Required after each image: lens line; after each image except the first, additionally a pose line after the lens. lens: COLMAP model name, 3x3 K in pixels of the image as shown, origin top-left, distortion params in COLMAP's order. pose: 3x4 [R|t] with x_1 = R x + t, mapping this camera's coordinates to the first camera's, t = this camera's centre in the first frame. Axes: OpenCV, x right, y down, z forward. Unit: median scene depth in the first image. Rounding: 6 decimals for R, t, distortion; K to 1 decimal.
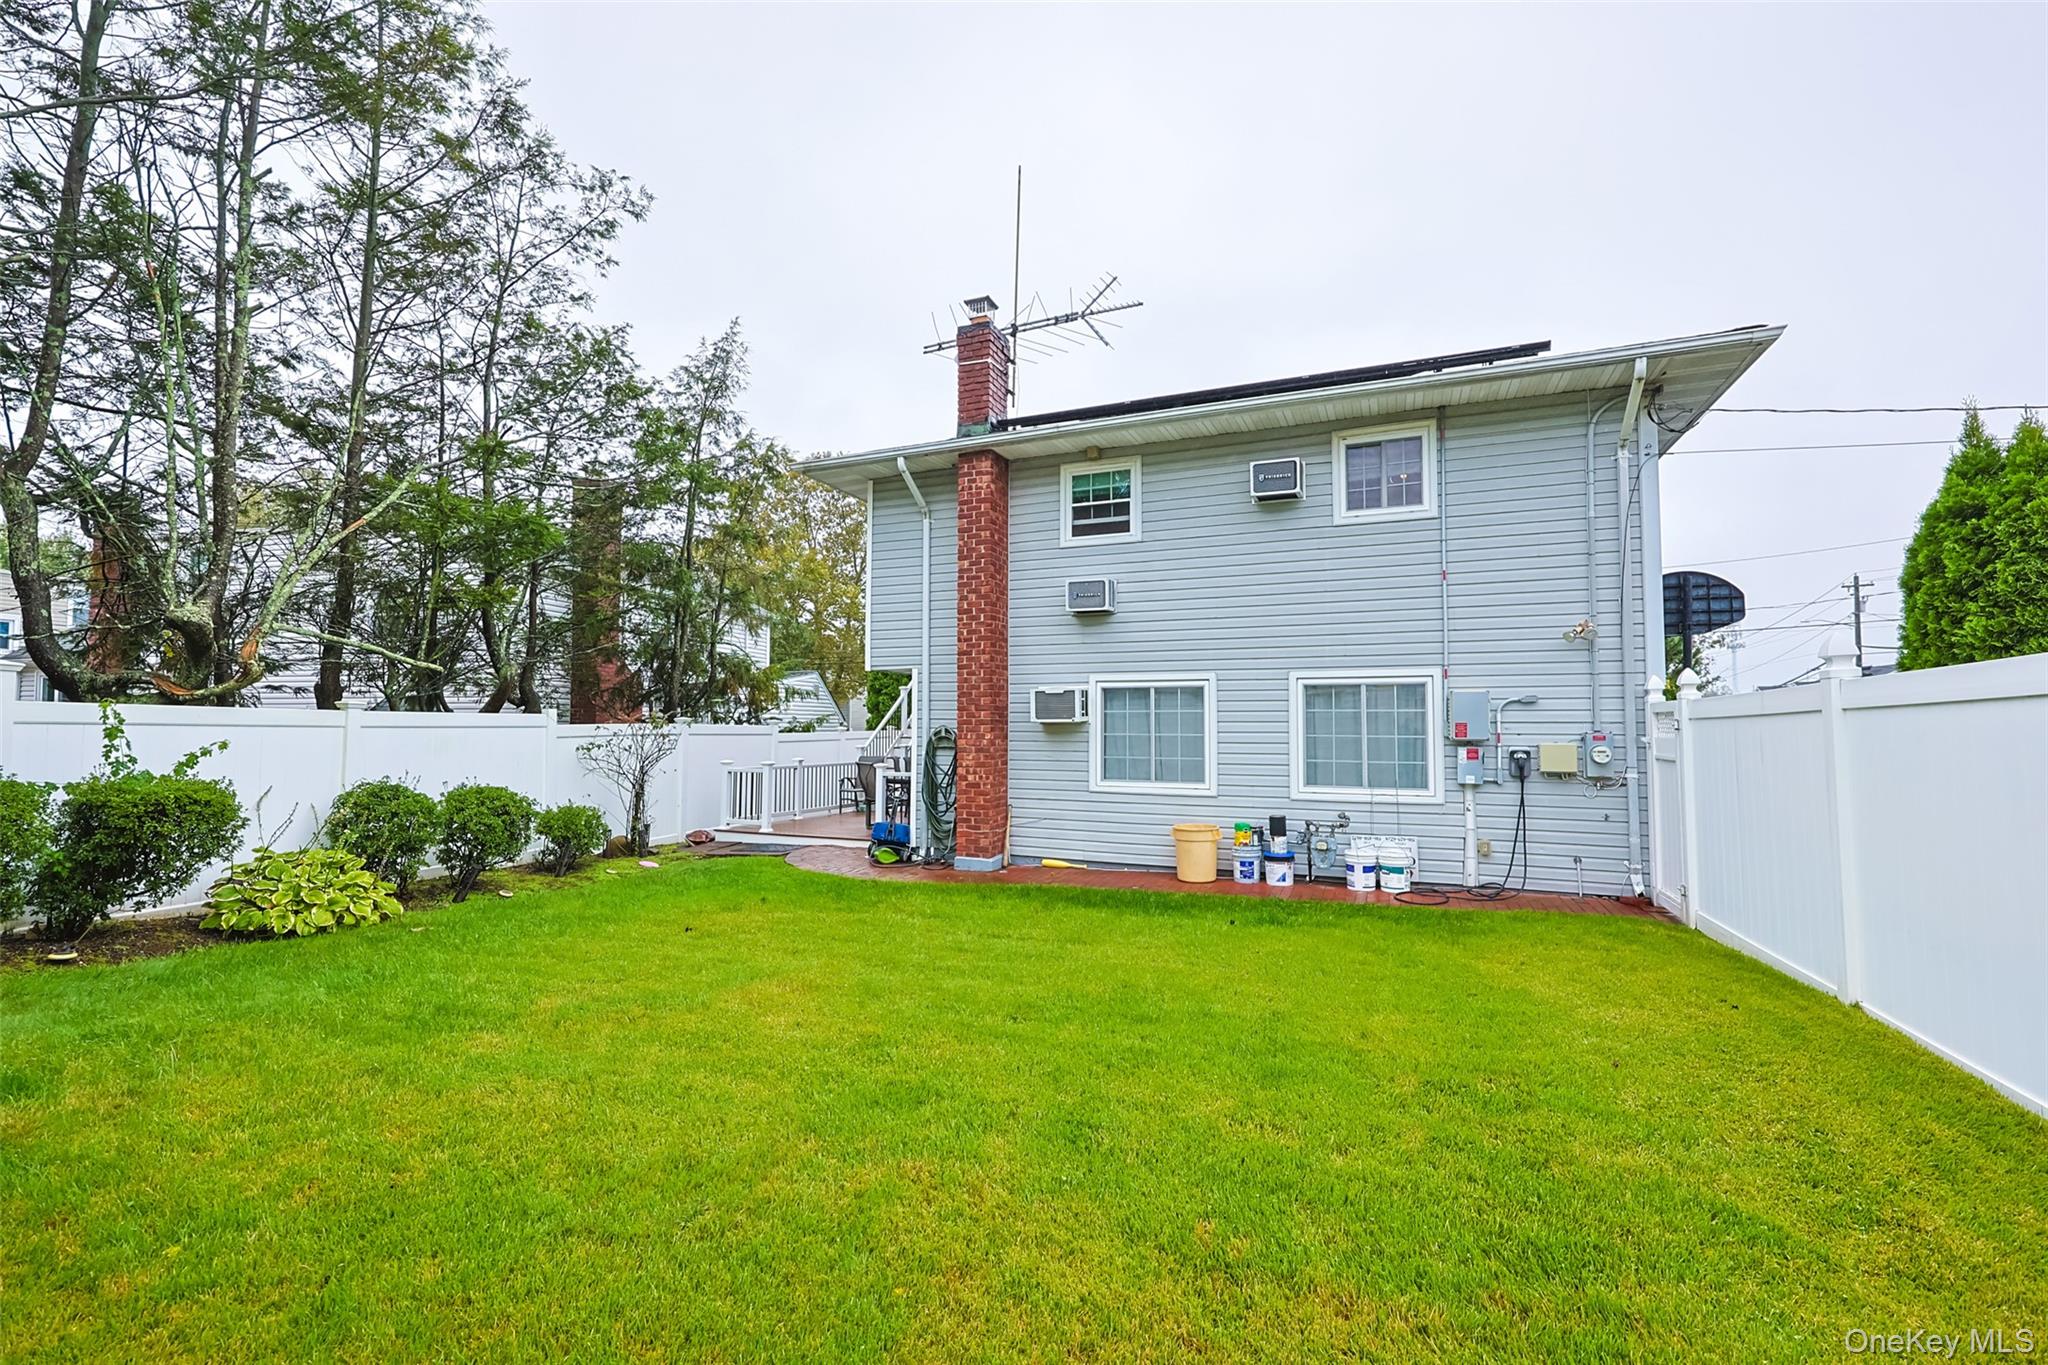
lens RADIAL K [[867.9, 0, 1024.4], [0, 867.9, 680.4], [0, 0, 1]] dist [-0.002099, -0.000067]
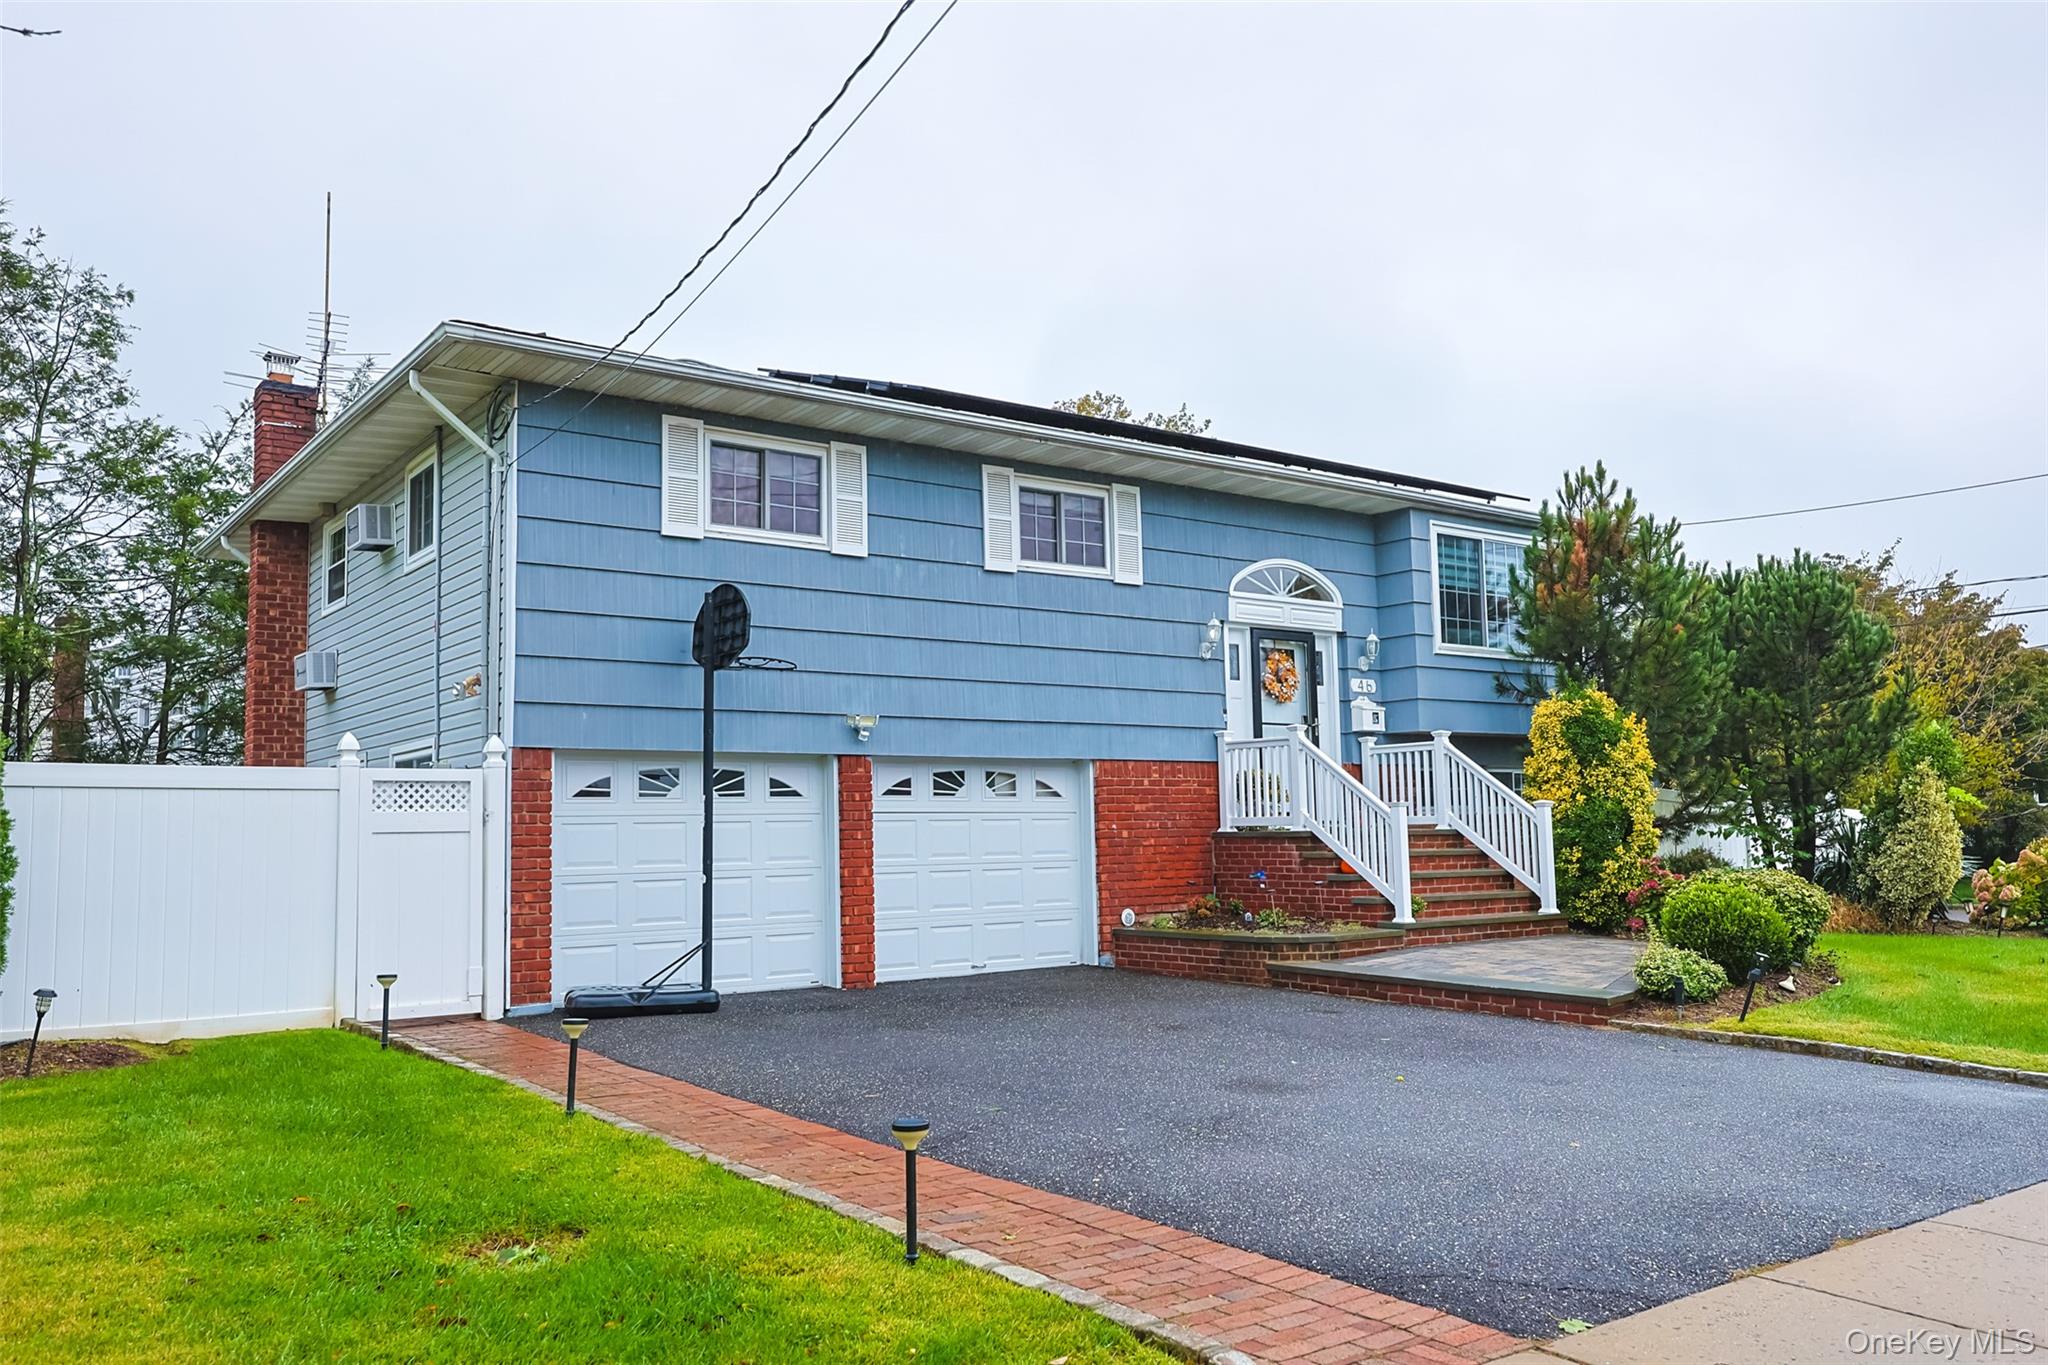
lens RADIAL K [[1603.7, 0, 1029.8], [0, 1603.7, 681.0], [0, 0, 1]] dist [-0.037835, -0.003091]
pose [[0.864403, -0.071056, -0.497754, 1.664245], [0.044017, 0.996857, -0.065865, 0.057834], [0.500870, 0.035024, 0.864814, -0.050448]]
